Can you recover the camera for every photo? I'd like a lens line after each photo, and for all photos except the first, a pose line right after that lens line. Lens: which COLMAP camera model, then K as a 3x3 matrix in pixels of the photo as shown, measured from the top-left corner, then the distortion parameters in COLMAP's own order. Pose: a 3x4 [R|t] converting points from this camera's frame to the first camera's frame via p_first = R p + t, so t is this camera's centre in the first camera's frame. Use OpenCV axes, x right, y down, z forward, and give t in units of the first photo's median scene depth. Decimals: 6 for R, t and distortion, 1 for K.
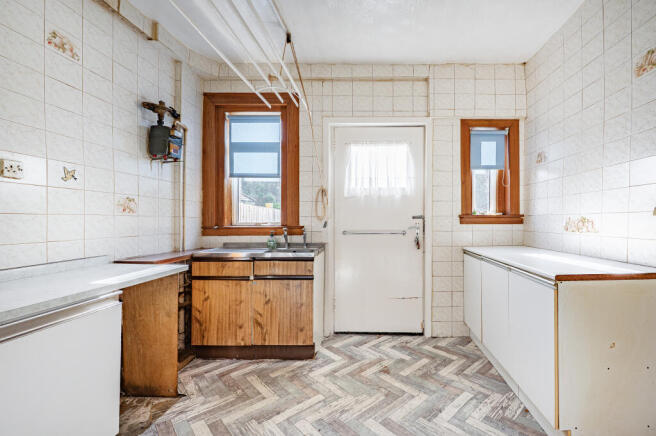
lens RADIAL K [[293.2, 0, 378.3], [0, 293.2, 196.3], [0, 0, 1]] dist [0.000324, -0.000073]
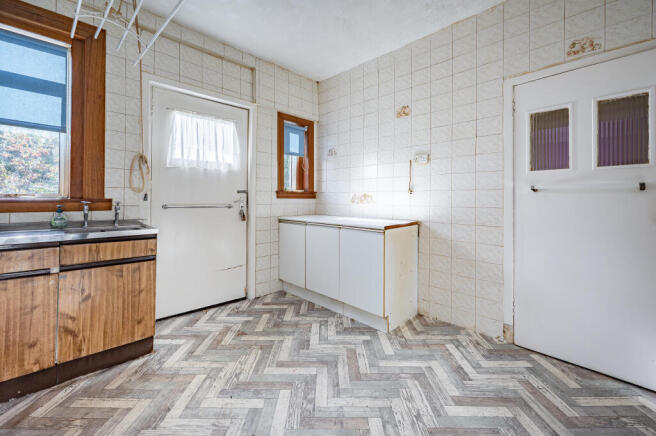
lens RADIAL K [[274.1, 0, 330.1], [0, 274.1, 170.1], [0, 0, 1]] dist [0.000747, 0.000247]
pose [[0.703102, 0.081852, 0.706363, -0.388591], [-0.065083, 0.996591, -0.050701, 0.023293], [-0.708105, -0.010324, 0.706032, 0.054142]]
